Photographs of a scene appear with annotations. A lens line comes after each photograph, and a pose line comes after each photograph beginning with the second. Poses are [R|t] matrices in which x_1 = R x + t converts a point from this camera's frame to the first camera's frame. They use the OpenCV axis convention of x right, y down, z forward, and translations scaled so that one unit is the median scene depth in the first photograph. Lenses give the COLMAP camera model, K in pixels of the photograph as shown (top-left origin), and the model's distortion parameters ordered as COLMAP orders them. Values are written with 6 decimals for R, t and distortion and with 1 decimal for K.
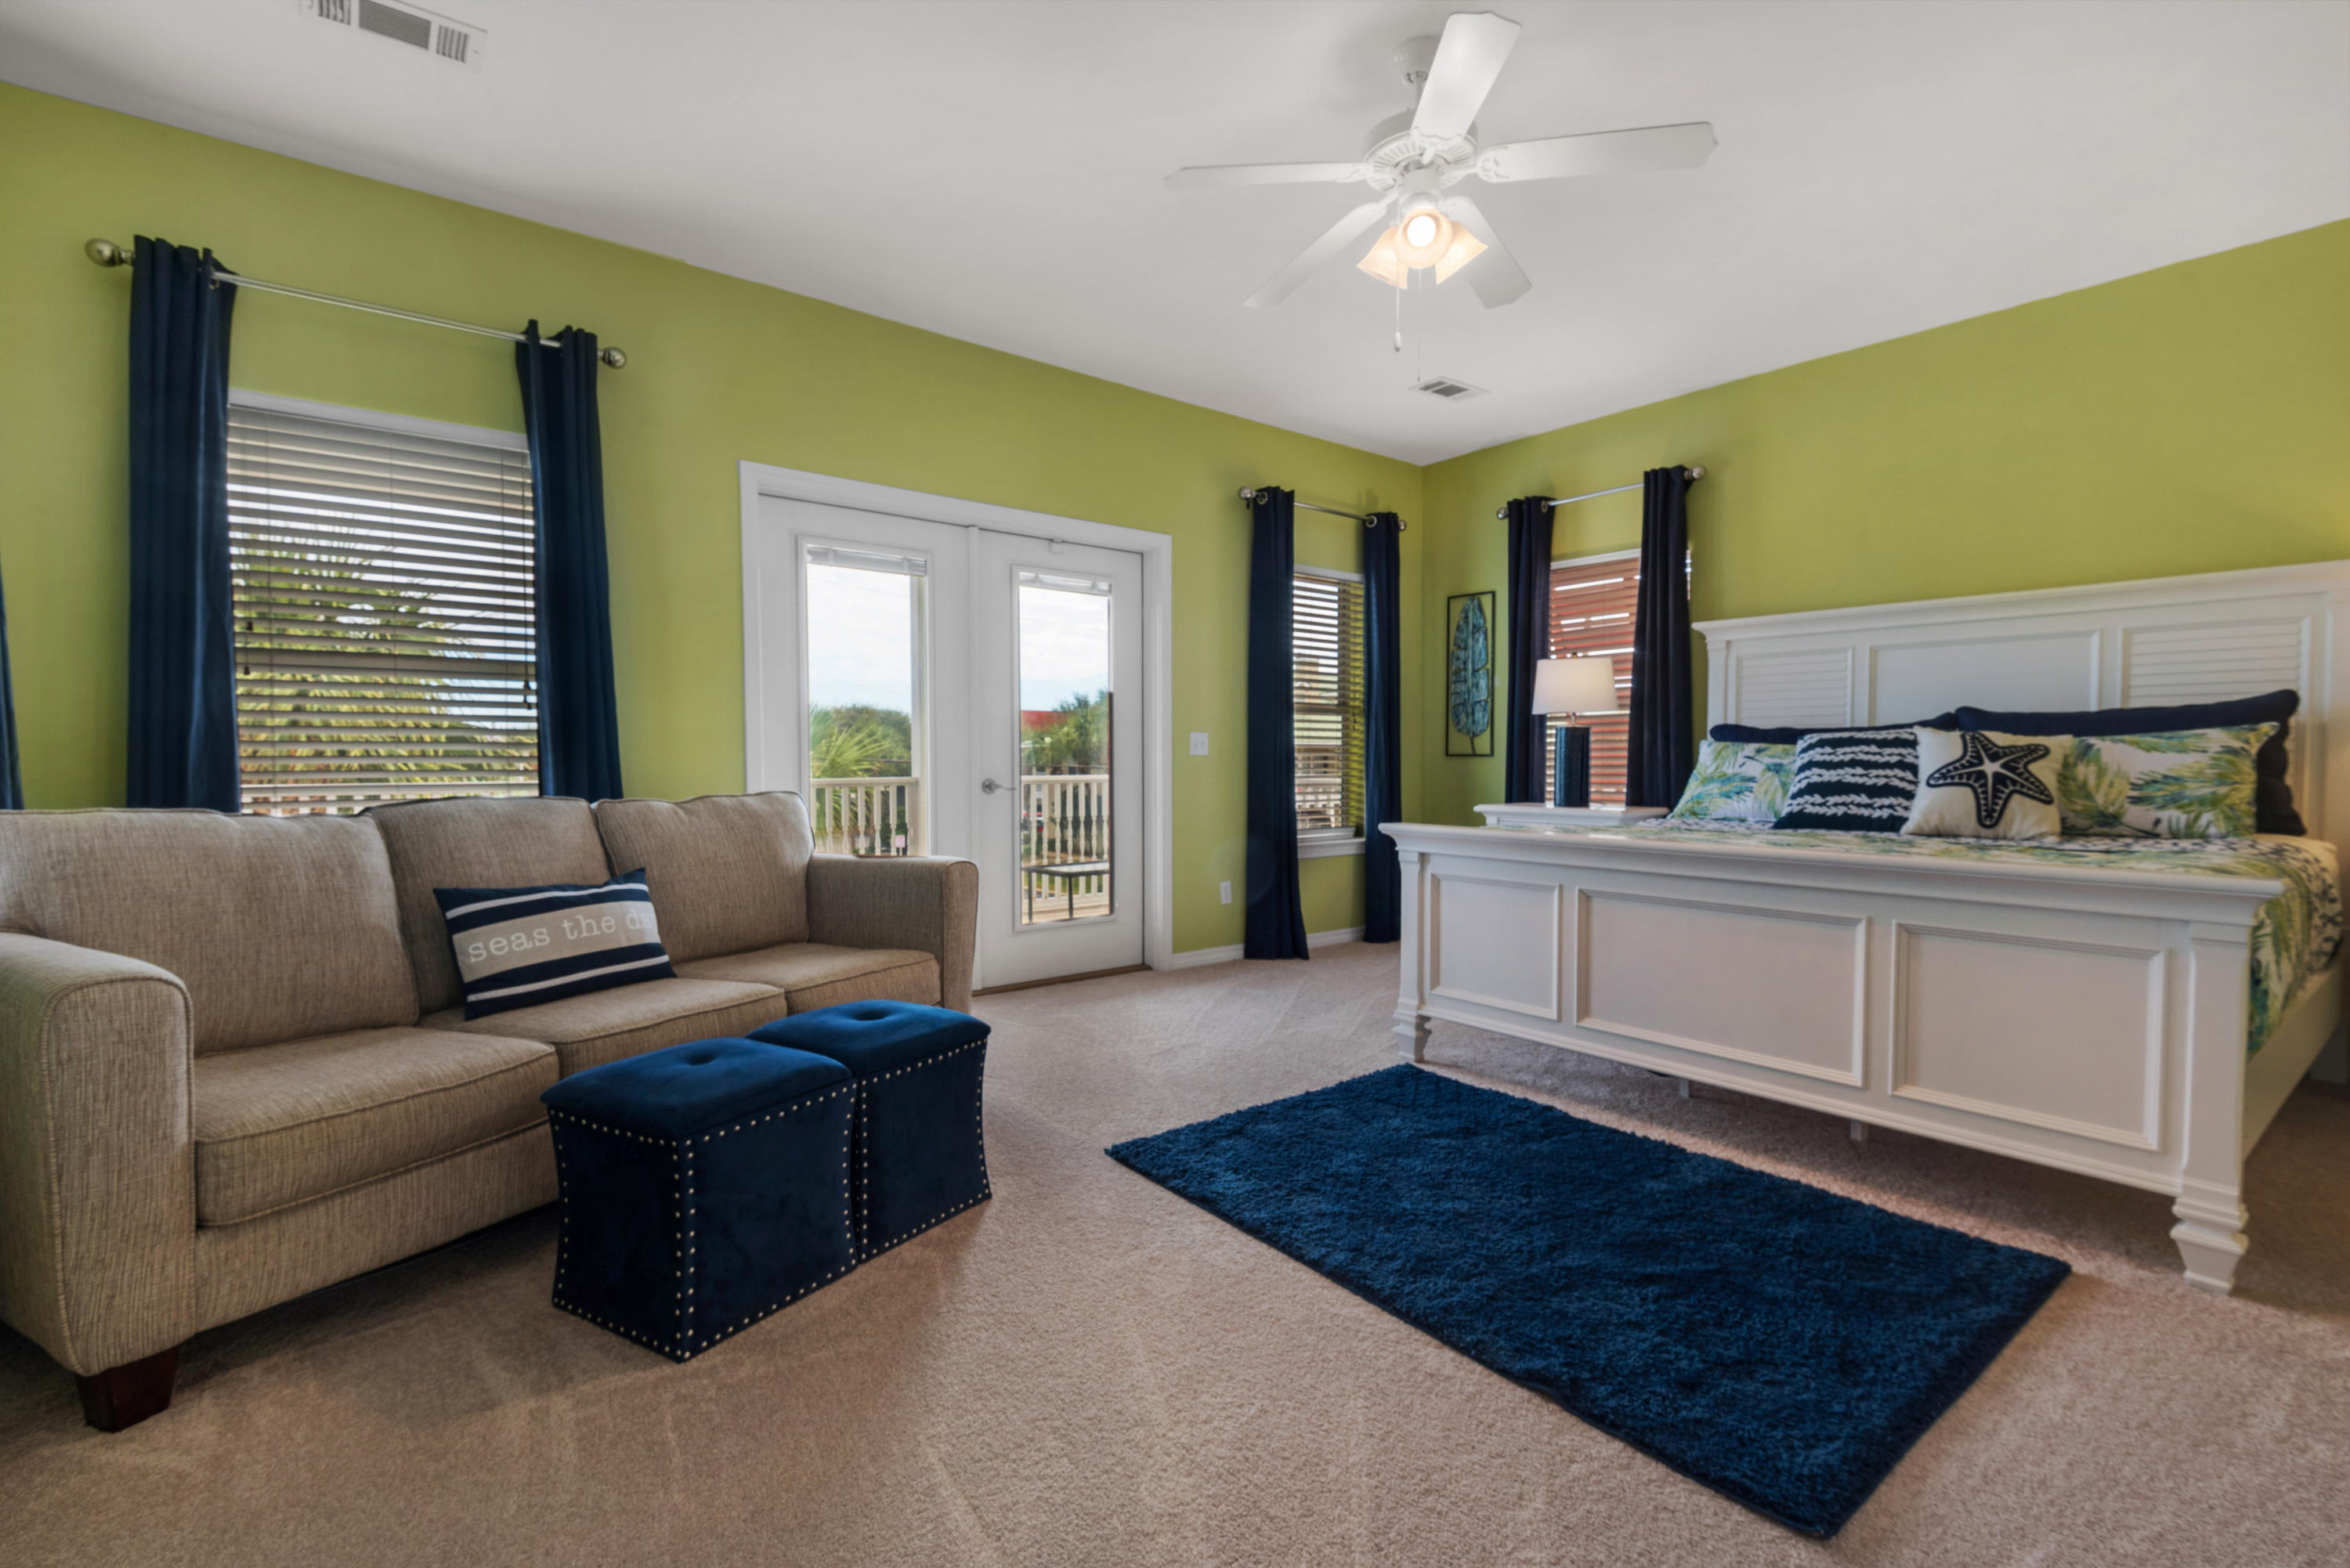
lens RADIAL K [[1052.6, 0, 1174.5], [0, 1052.6, 818.4], [0, 0, 1]] dist [0.000681, -0.016349]
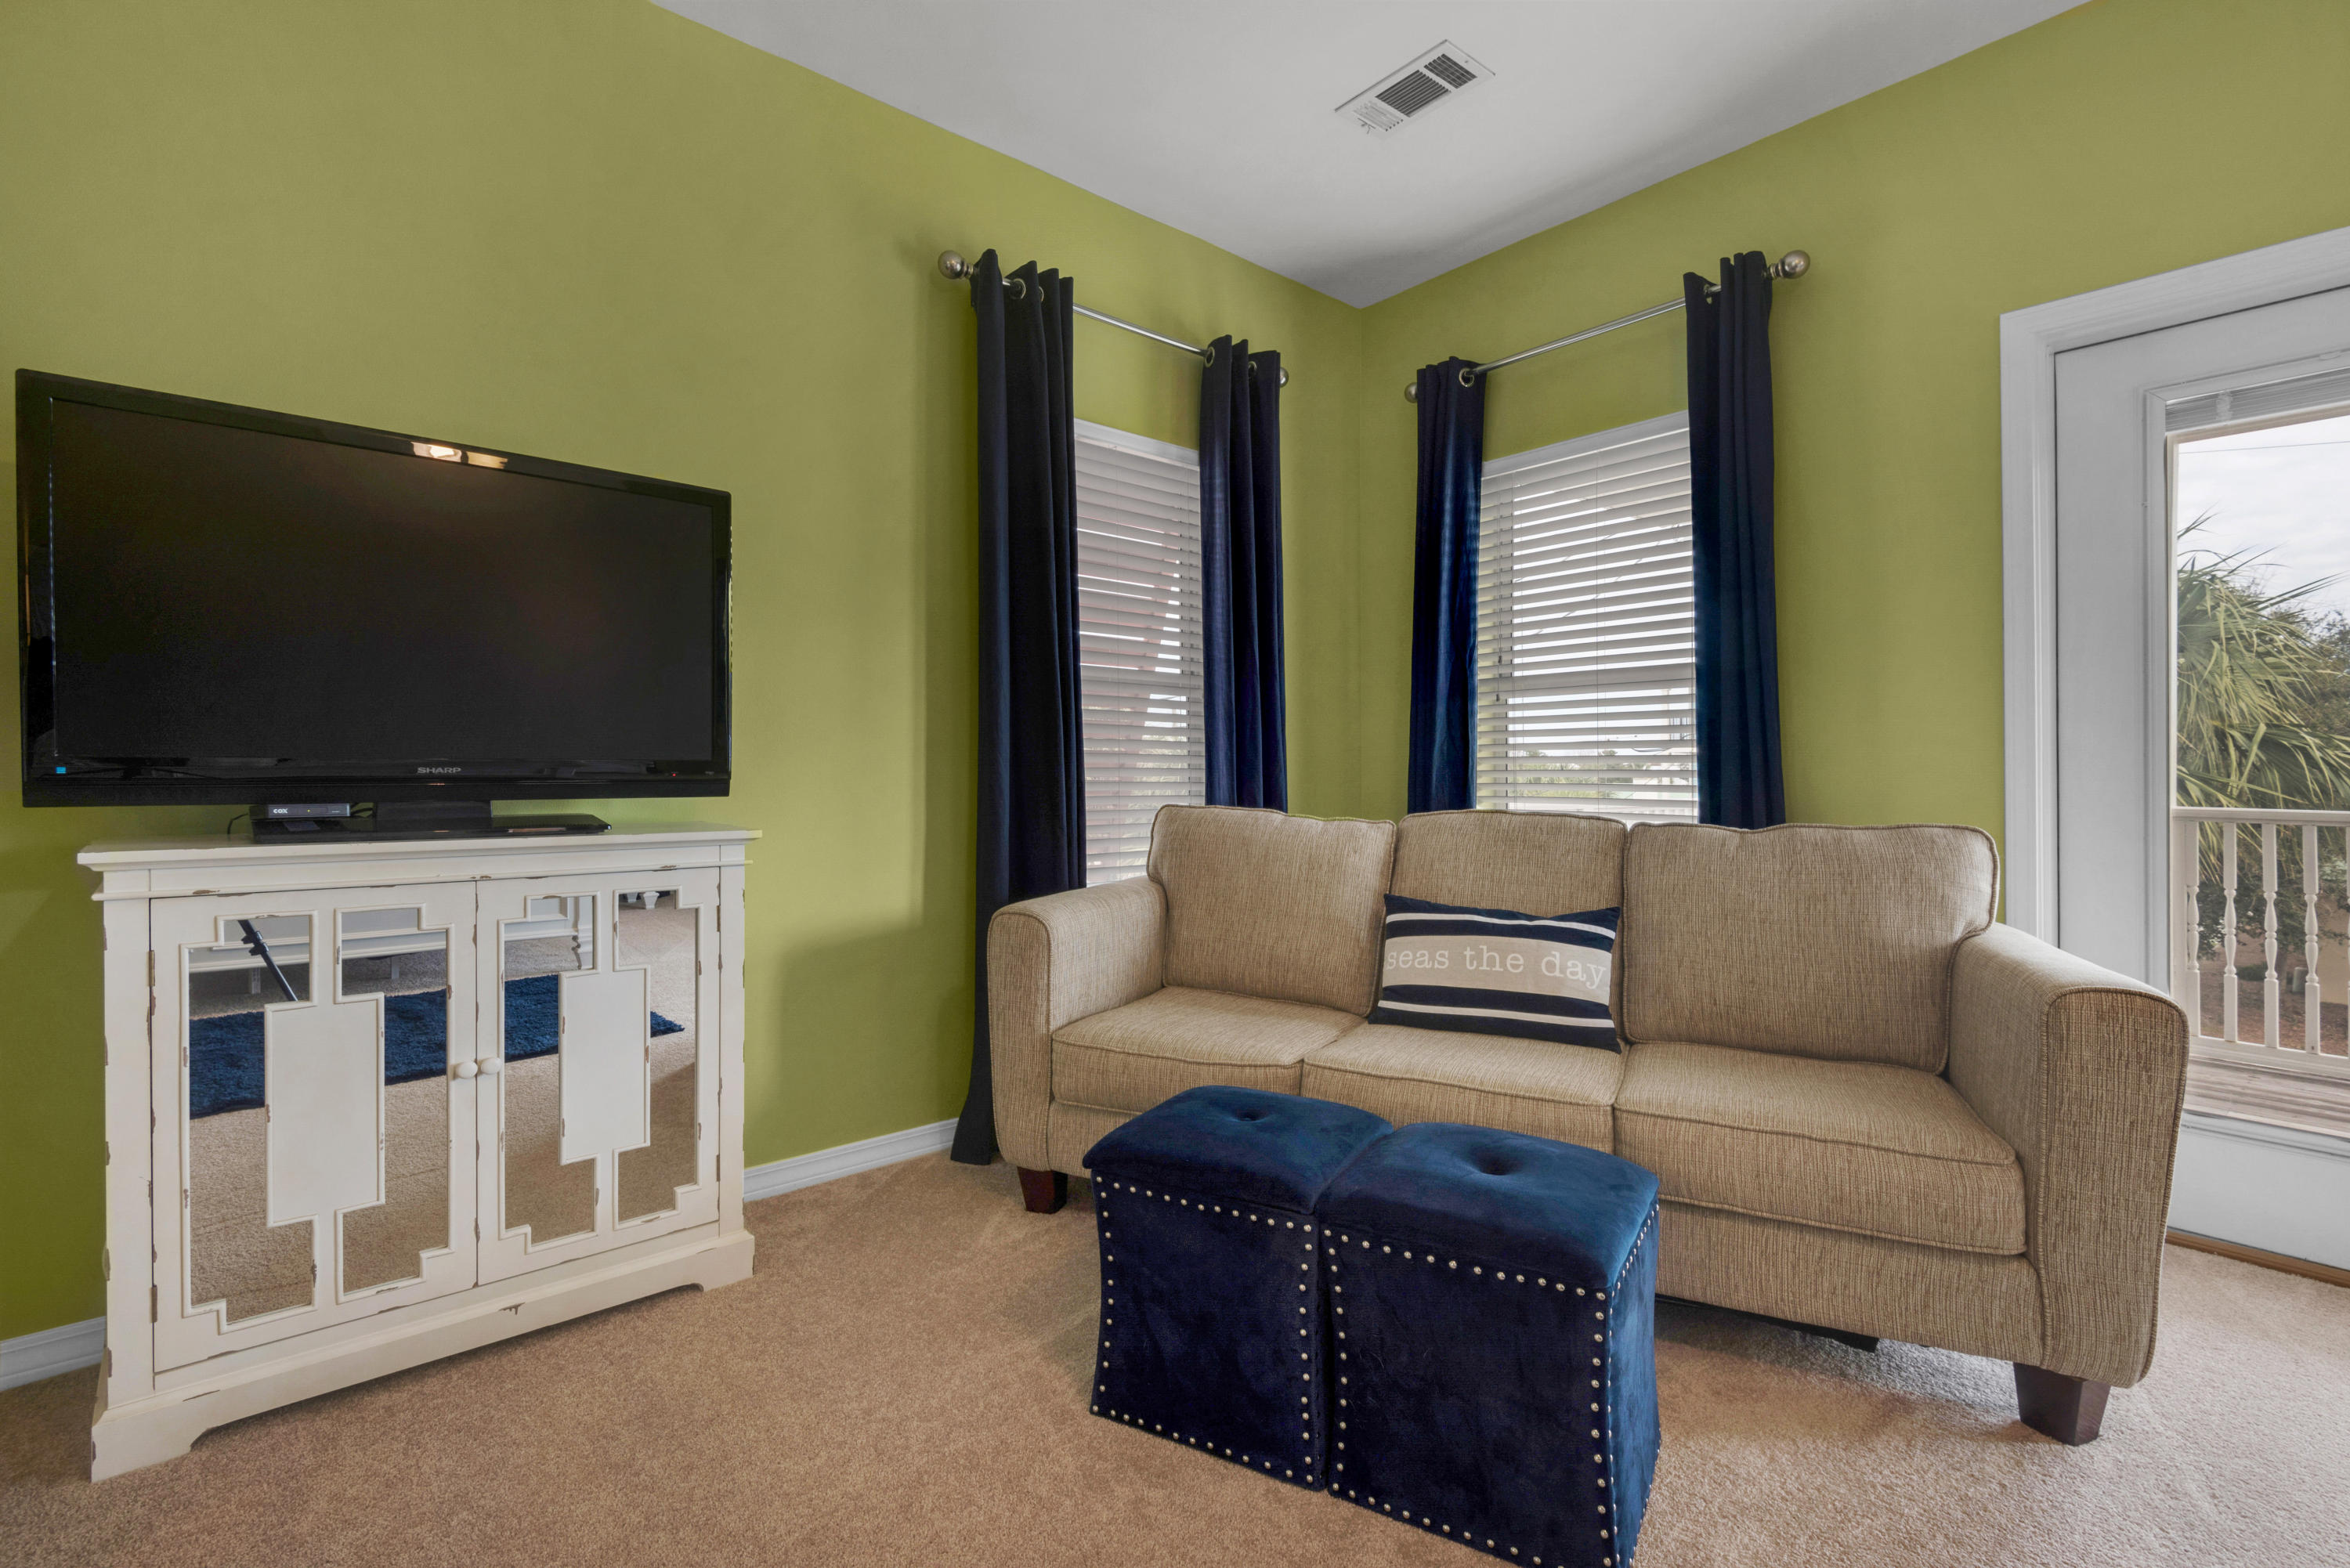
lens RADIAL K [[1053.2, 0, 1175.0], [0, 1053.2, 784.0], [0, 0, 1]] dist [-0.000663, -0.000452]
pose [[0.023435, 0.008887, -0.999686, 0.287057], [-0.061318, 0.998091, 0.007435, -0.031700], [0.997843, 0.061125, 0.023935, 0.625232]]
